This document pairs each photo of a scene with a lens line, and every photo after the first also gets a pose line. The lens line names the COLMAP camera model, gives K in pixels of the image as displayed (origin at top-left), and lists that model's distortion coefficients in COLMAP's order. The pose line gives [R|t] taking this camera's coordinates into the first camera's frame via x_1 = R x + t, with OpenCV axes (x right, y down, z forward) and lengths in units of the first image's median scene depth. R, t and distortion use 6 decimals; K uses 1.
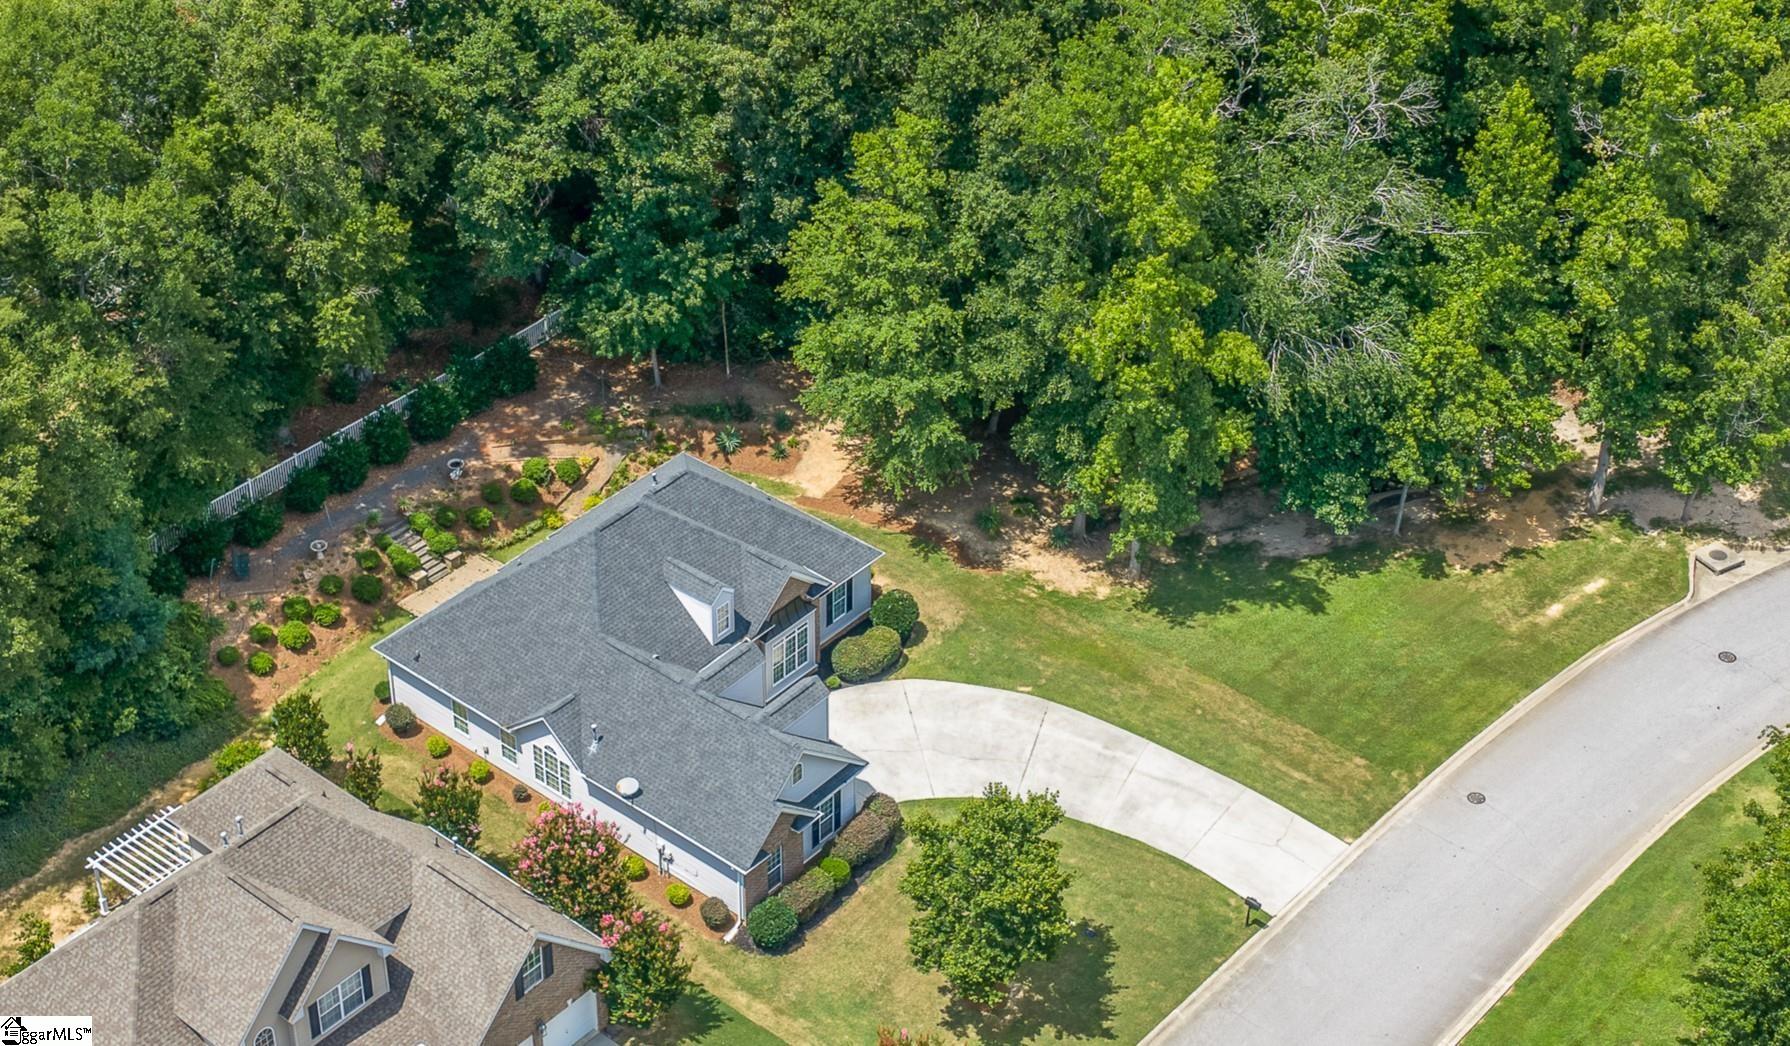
lens RADIAL K [[2766.0, 0, 794.7], [0, 2766.0, 521.1], [0, 0, 1]] dist [0.002493, -0.011771]
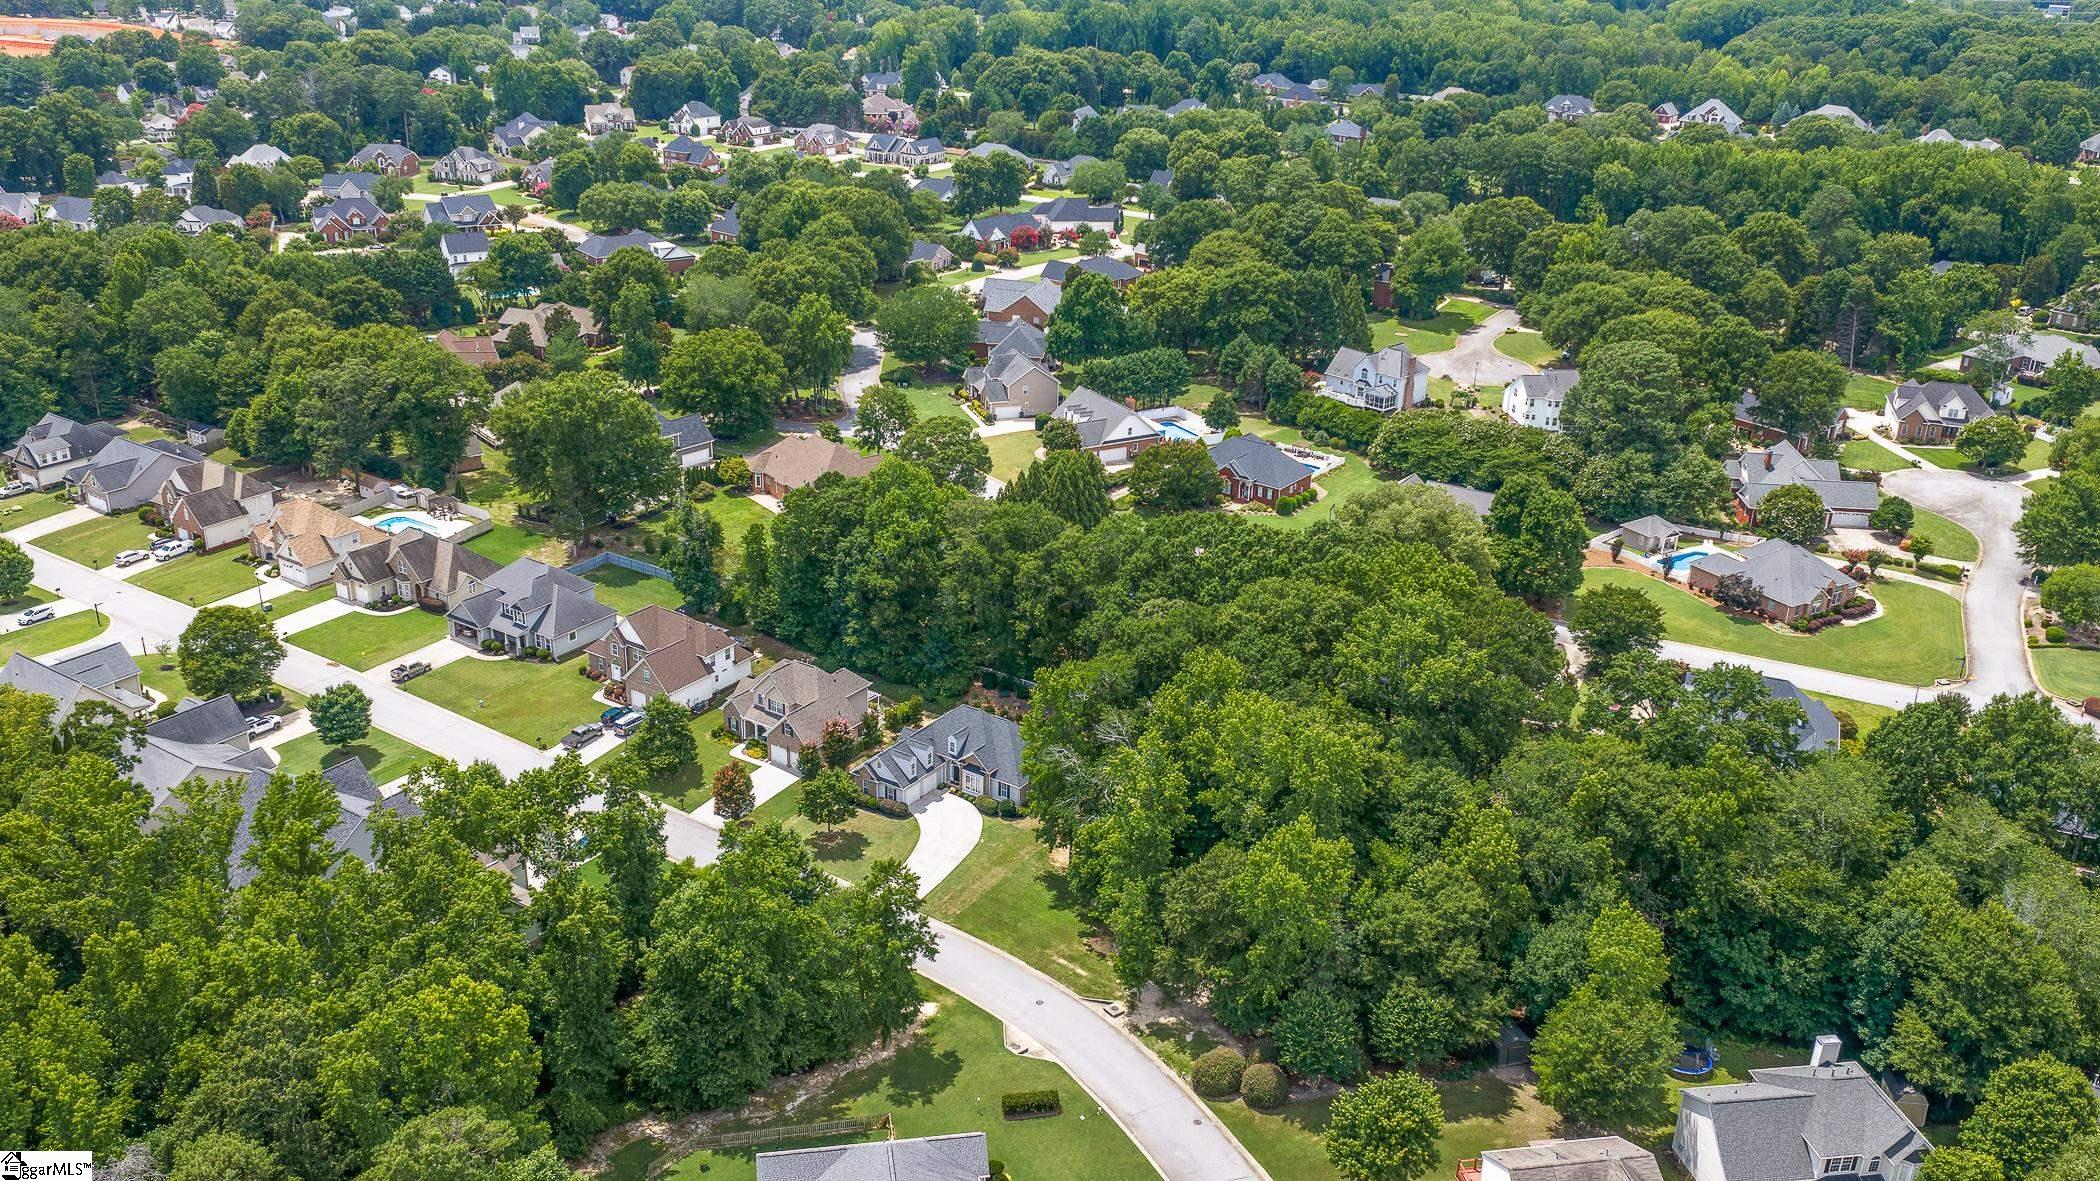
lens RADIAL K [[1732.5, 0, 1054.6], [0, 1732.5, 596.1], [0, 0, 1]] dist [0.029485, -0.060483]
pose [[0.136211, 0.395506, -0.908307, 1.502246], [-0.605077, 0.759184, 0.239835, -0.558737], [0.784429, 0.516928, 0.342721, 0.324750]]
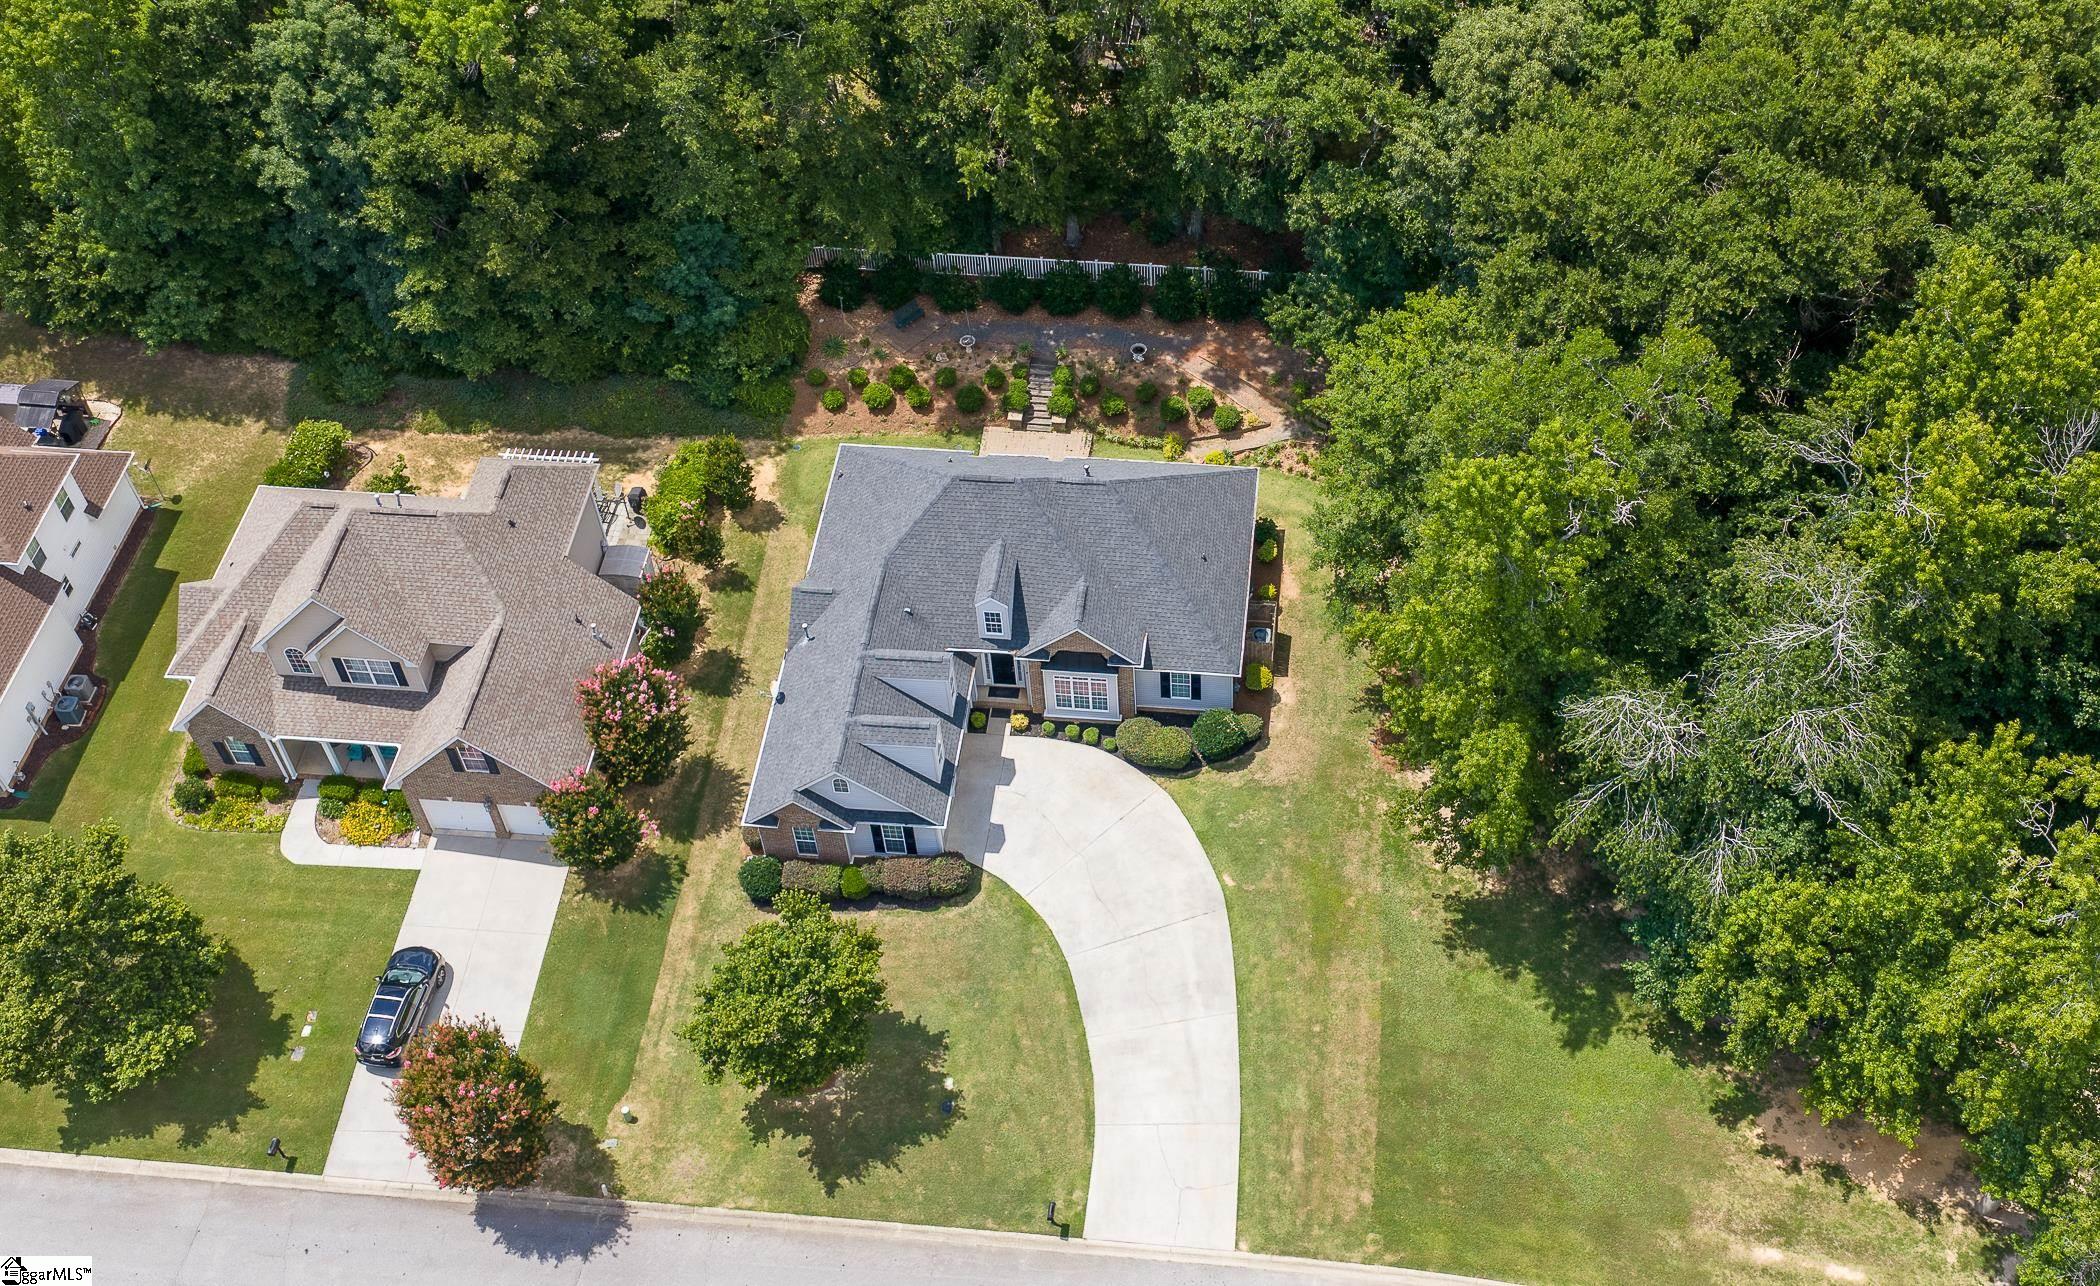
lens RADIAL K [[2304.3, 0, 1208.8], [0, 2304.3, 563.5], [0, 0, 1]] dist [0.011383, -0.013357]
pose [[0.598241, 0.605453, -0.524915, 0.409852], [-0.472136, 0.795611, 0.379593, -0.308378], [0.647453, 0.020743, 0.761823, 0.377192]]
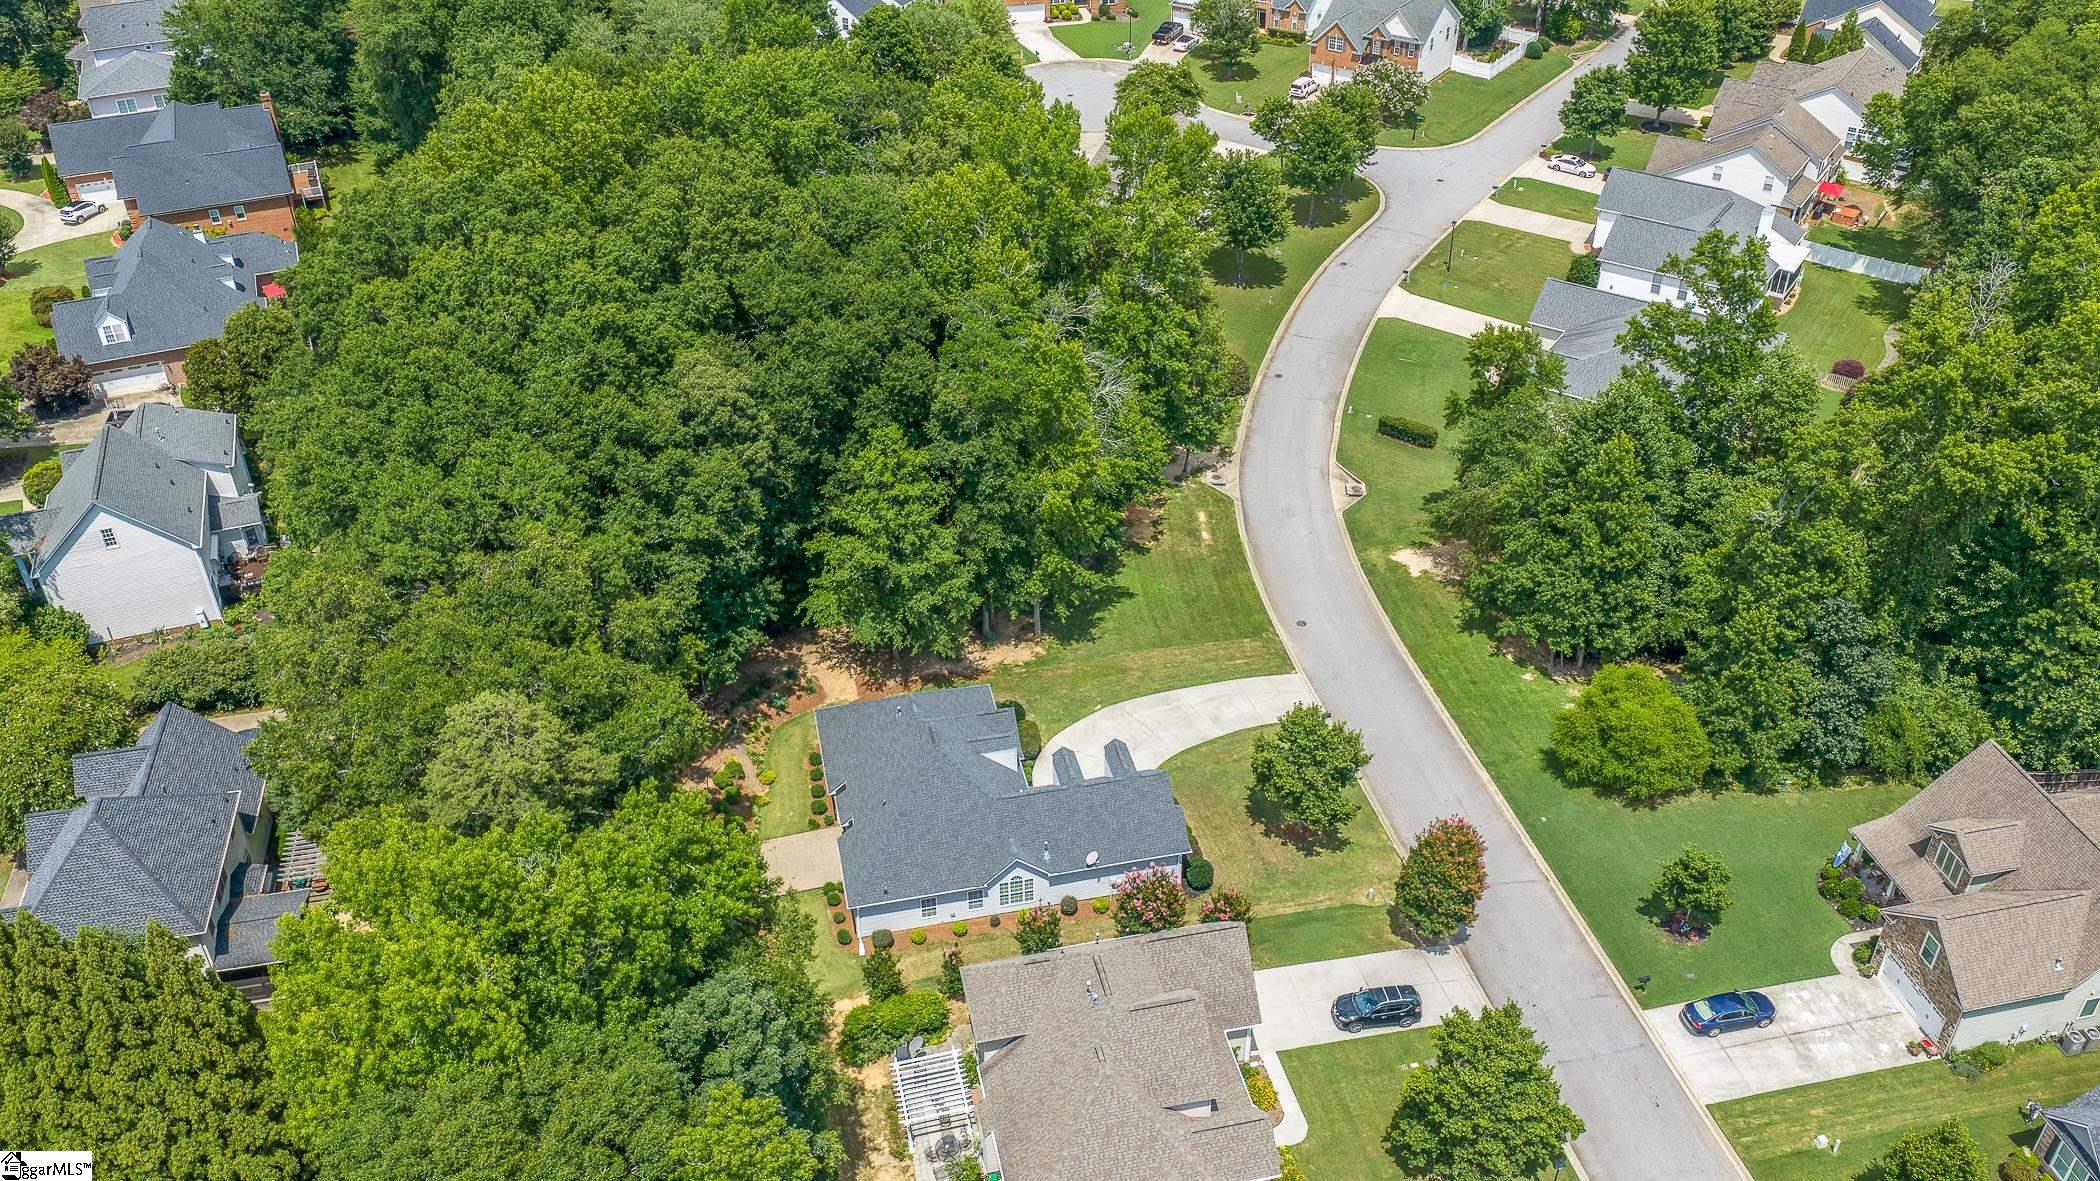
lens RADIAL K [[1732.5, 0, 1054.6], [0, 1732.5, 596.1], [0, 0, 1]] dist [0.029485, -0.060483]
pose [[0.591522, -0.463768, 0.659561, -0.561905], [0.474952, 0.861454, 0.179771, -0.187536], [-0.651553, 0.206922, 0.729837, 0.235954]]
